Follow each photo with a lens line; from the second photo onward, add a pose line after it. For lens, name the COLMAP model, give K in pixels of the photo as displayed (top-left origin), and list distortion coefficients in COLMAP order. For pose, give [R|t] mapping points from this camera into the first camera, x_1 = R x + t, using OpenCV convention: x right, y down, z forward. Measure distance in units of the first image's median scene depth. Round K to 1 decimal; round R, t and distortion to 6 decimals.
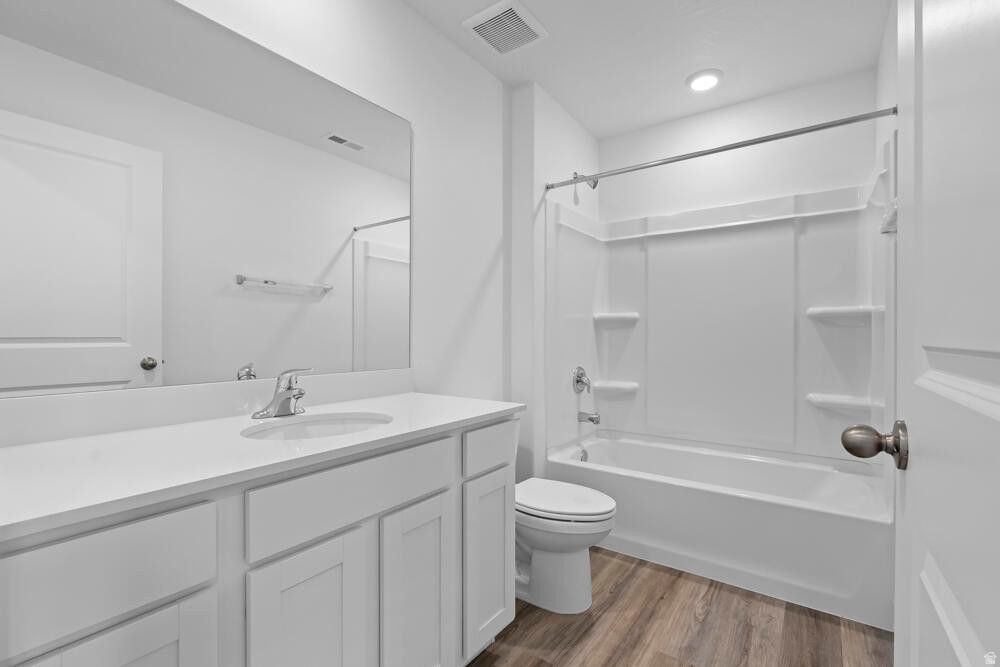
lens RADIAL K [[444.7, 0, 496.0], [0, 444.7, 334.5], [0, 0, 1]] dist [-0.005324, 0.001161]
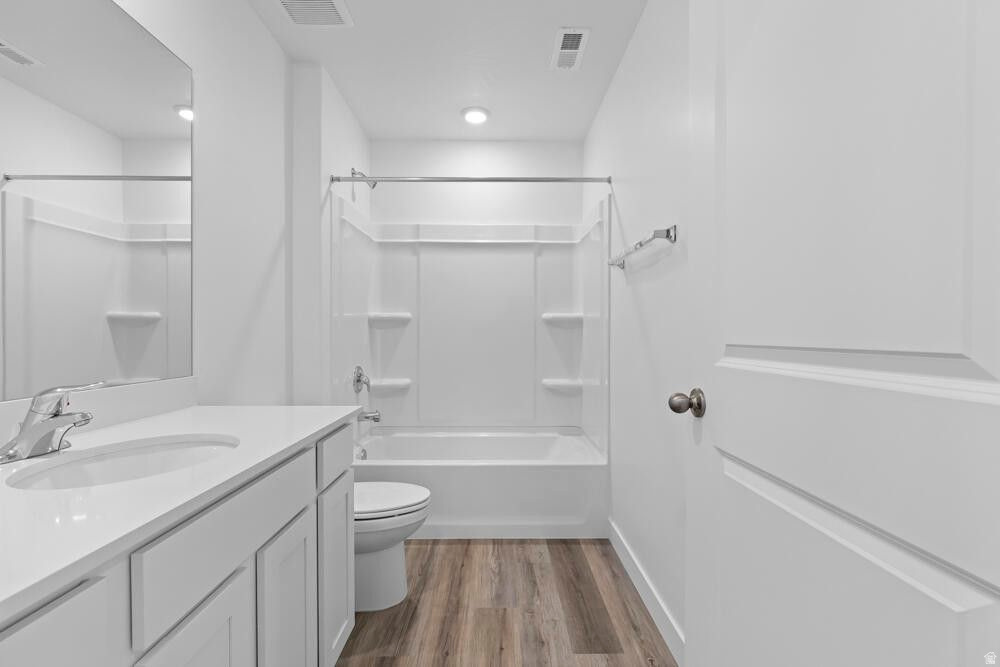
lens RADIAL K [[444.7, 0, 496.1], [0, 444.7, 336.0], [0, 0, 1]] dist [-0.005324, 0.001161]
pose [[0.808550, -0.002798, 0.588421, -0.210934], [-0.002211, 0.999967, 0.007793, -0.004486], [-0.588423, -0.007602, 0.808517, 0.028723]]
